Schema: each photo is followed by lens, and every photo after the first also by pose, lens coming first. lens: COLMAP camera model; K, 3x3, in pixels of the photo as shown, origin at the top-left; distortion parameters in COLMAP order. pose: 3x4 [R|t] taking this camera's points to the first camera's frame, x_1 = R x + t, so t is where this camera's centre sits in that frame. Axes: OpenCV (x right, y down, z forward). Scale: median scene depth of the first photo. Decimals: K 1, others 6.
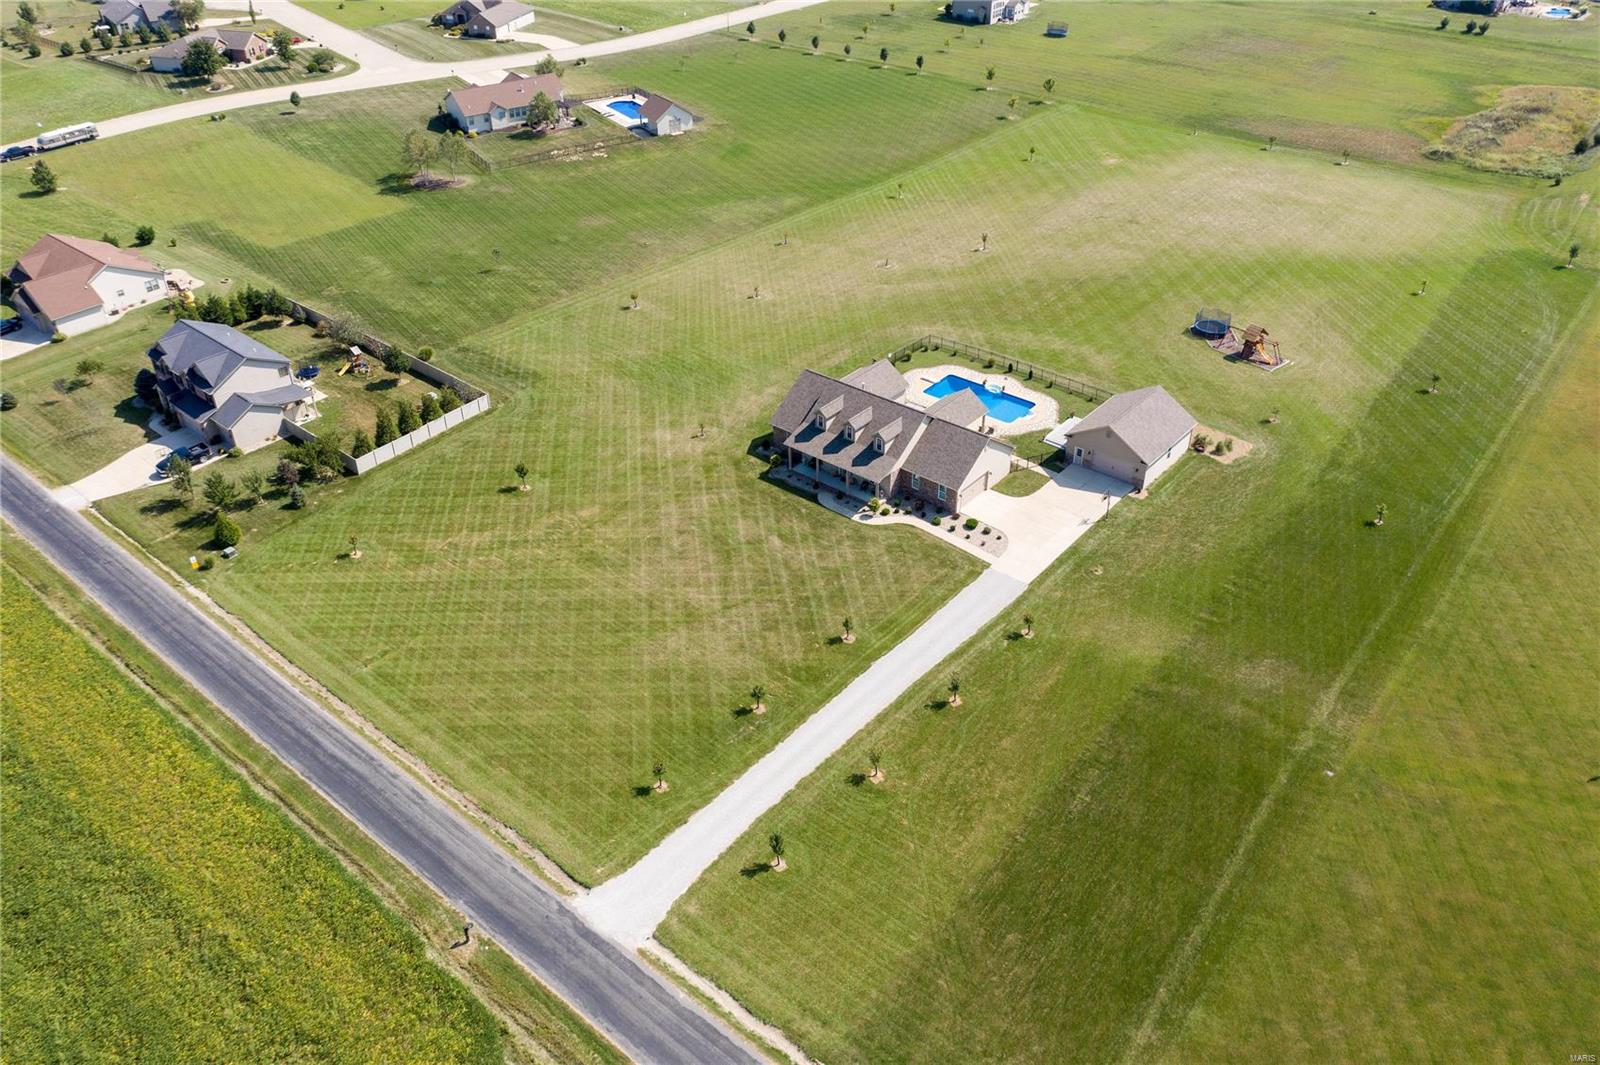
lens RADIAL K [[1255.9, 0, 792.2], [0, 1255.9, 525.1], [0, 0, 1]] dist [-0.020792, 0.012826]
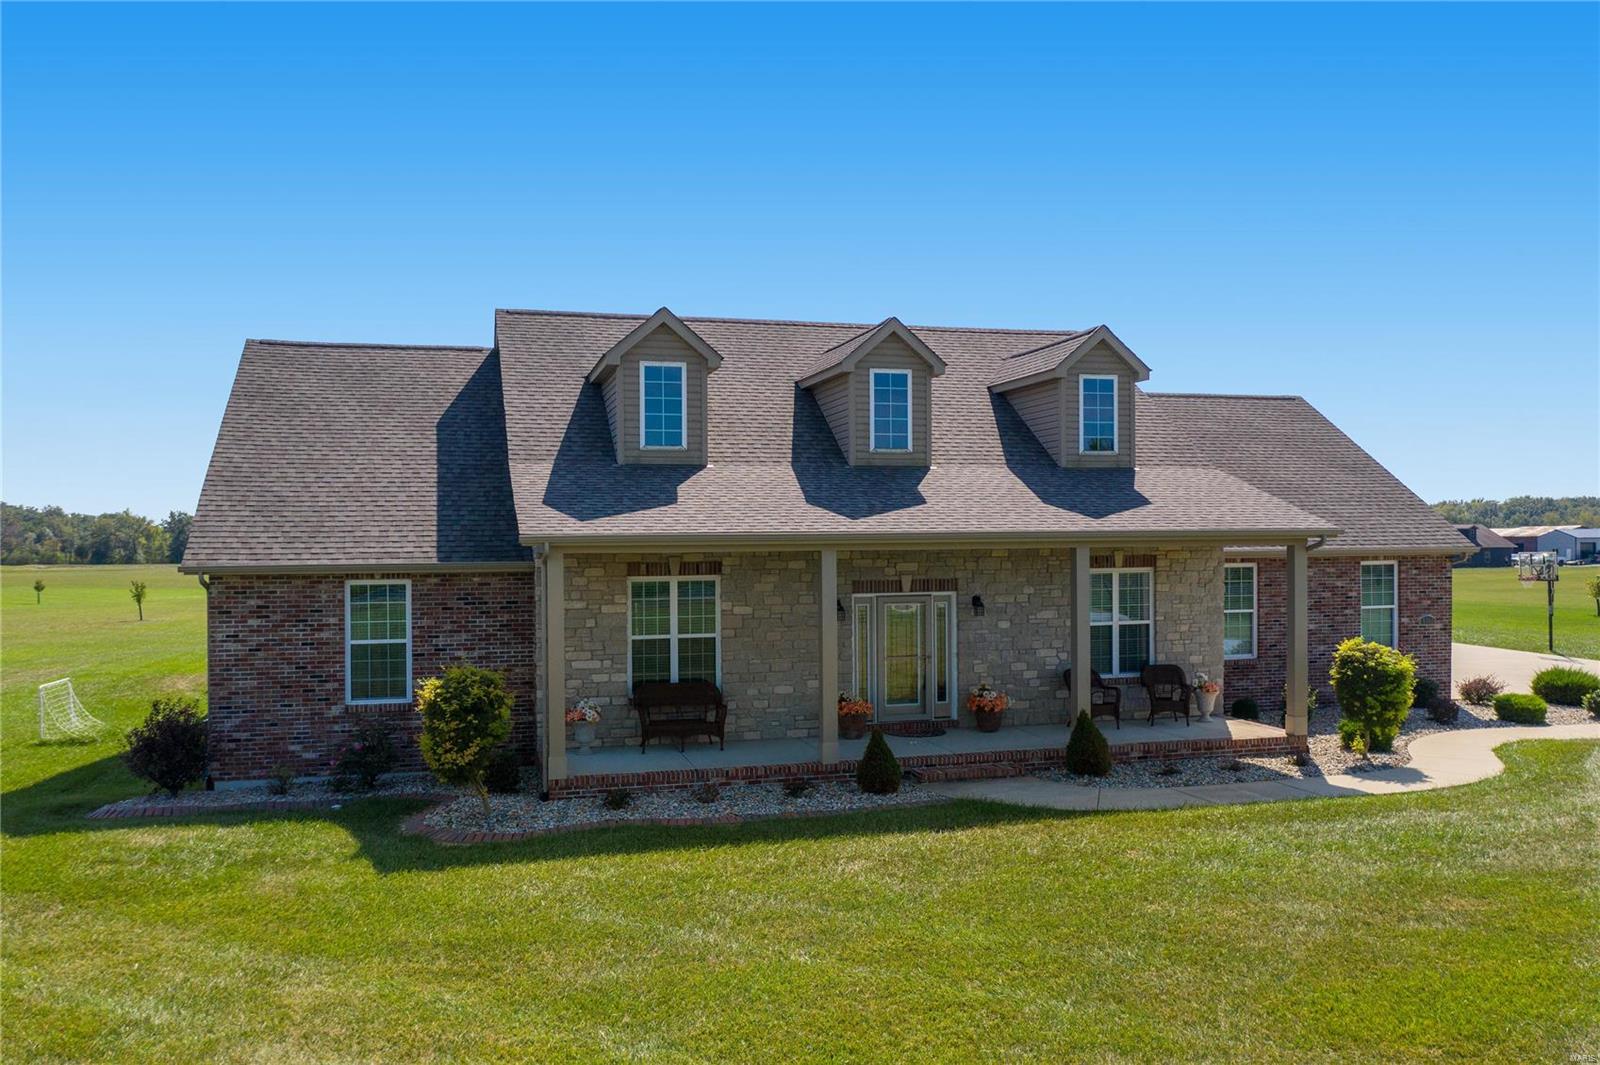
lens RADIAL K [[1255.9, 0, 797.9], [0, 1255.9, 540.6], [0, 0, 1]] dist [-0.020792, 0.012826]
pose [[0.564365, 0.004295, 0.825514, -0.084764], [0.464888, 0.824695, -0.322113, -0.011908], [-0.682181, 0.565561, 0.463433, 0.851155]]
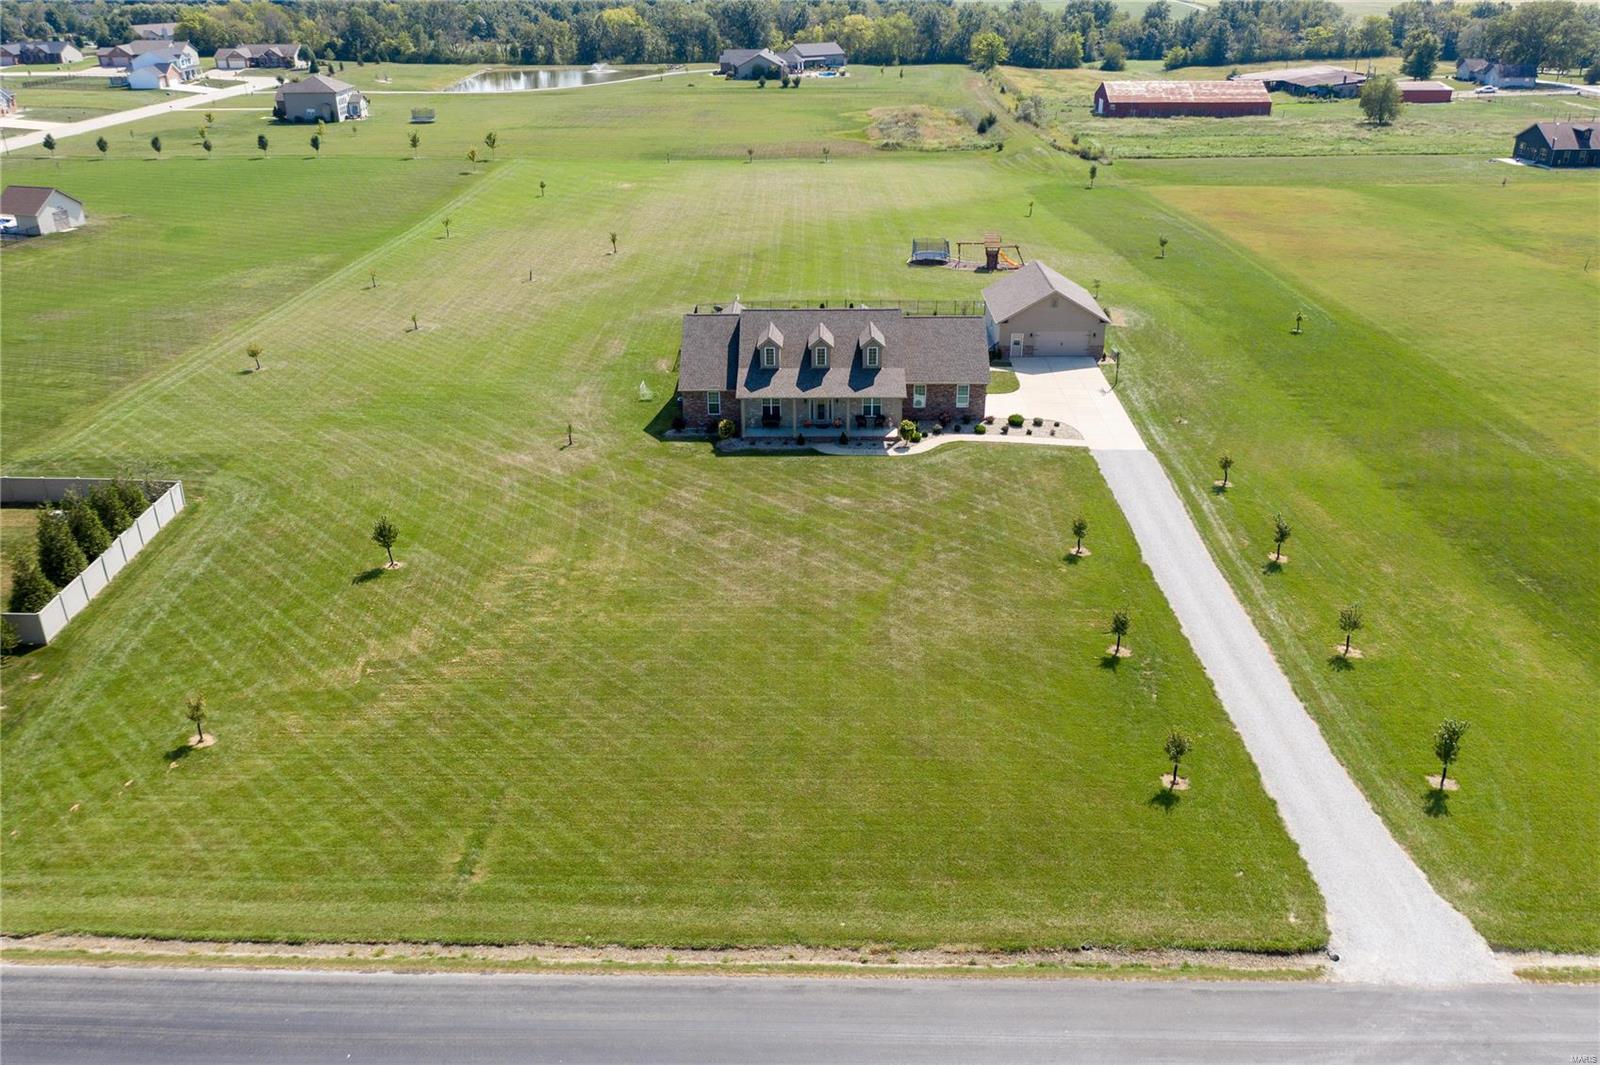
lens RADIAL K [[1255.9, 0, 800.4], [0, 1255.9, 529.0], [0, 0, 1]] dist [-0.020792, 0.012826]
pose [[0.773984, -0.263819, 0.575629, -0.365500], [0.353683, 0.934163, -0.047417, 0.044196], [-0.525222, 0.240290, 0.816335, 0.398361]]
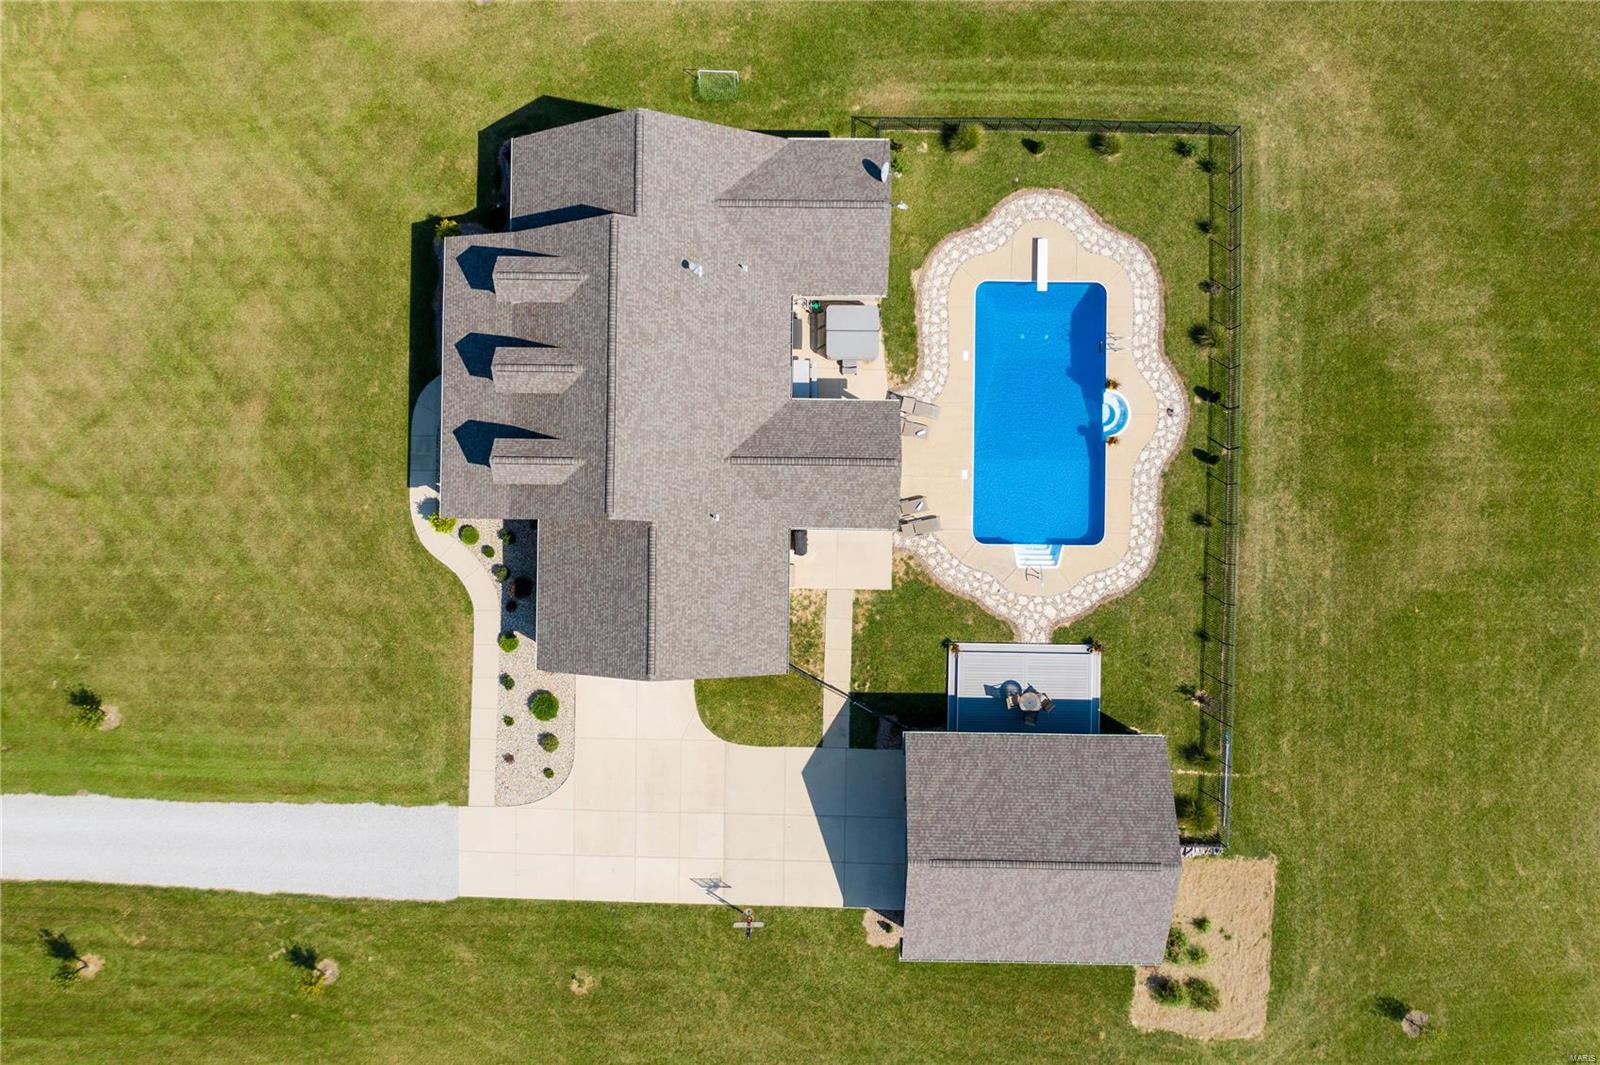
lens RADIAL K [[1255.9, 0, 798.8], [0, 1255.9, 528.4], [0, 0, 1]] dist [-0.020792, 0.012826]
pose [[0.632407, 0.774635, -0.001457, 0.132259], [-0.434998, 0.356685, 0.826773, -0.392585], [0.640967, -0.522223, 0.562534, 0.725223]]
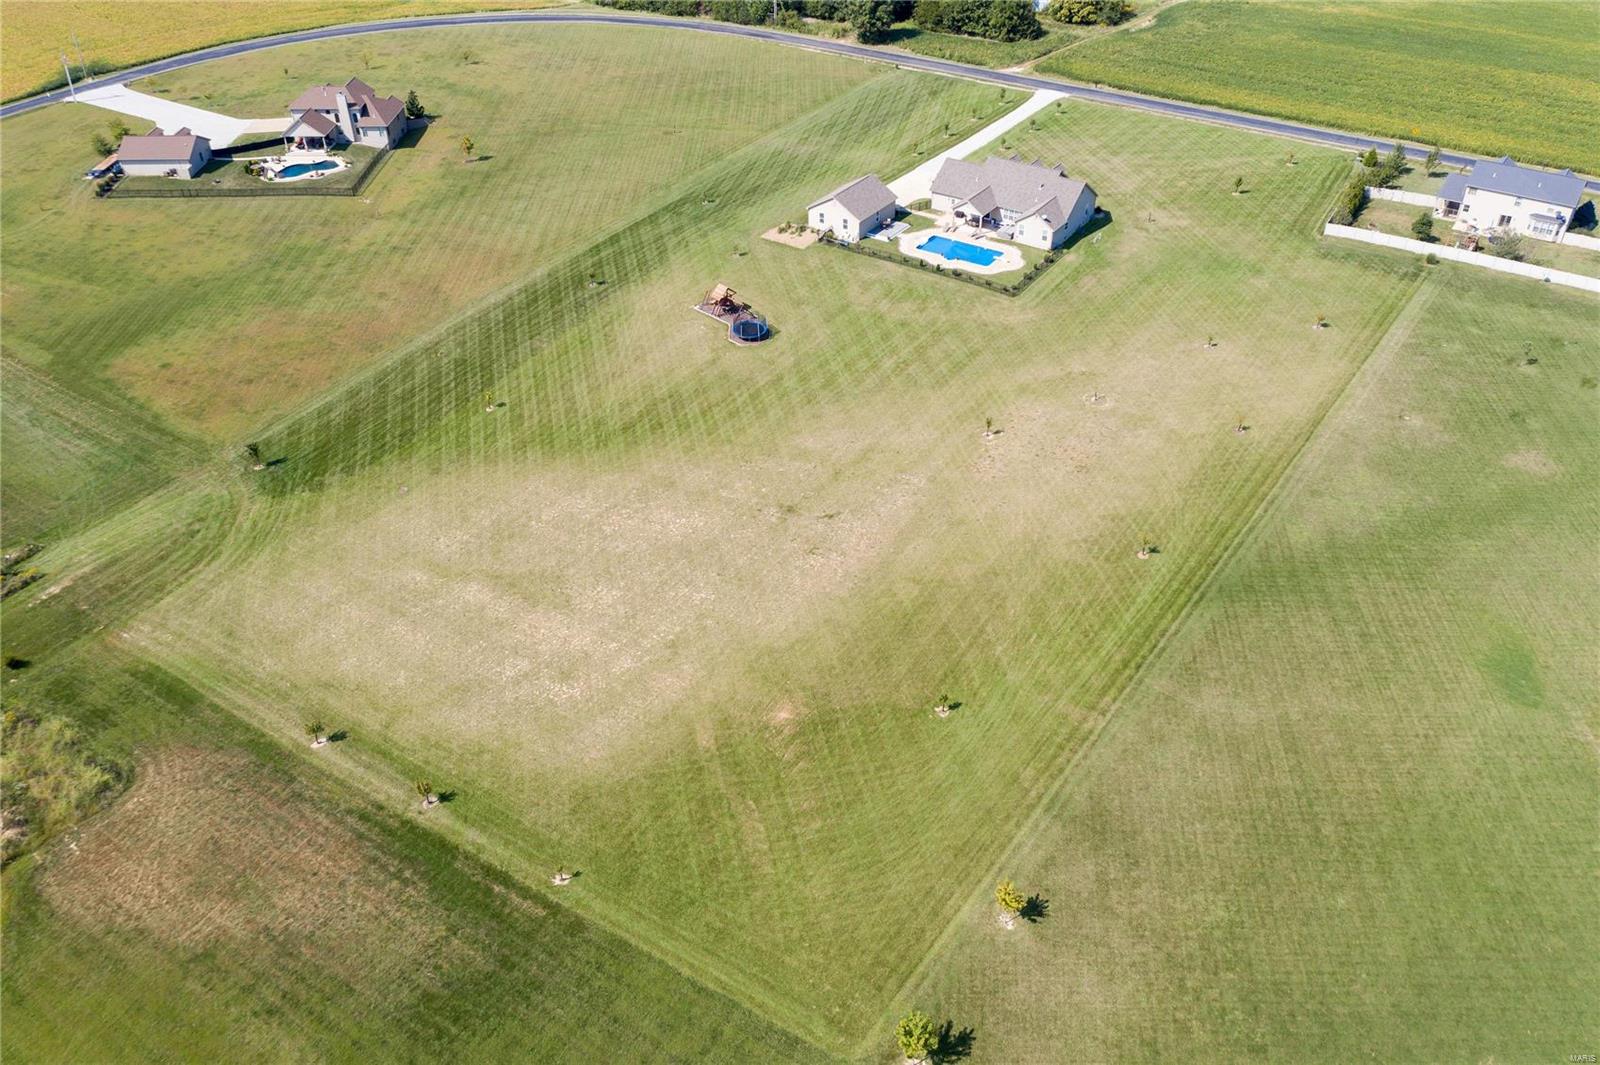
lens RADIAL K [[1255.9, 0, 800.4], [0, 1255.9, 533.0], [0, 0, 1]] dist [-0.020792, 0.012826]
pose [[-0.994211, 0.080545, -0.071109, 0.435710], [-0.040309, 0.333874, 0.941756, -1.236194], [0.099595, 0.939170, -0.328694, 1.717499]]
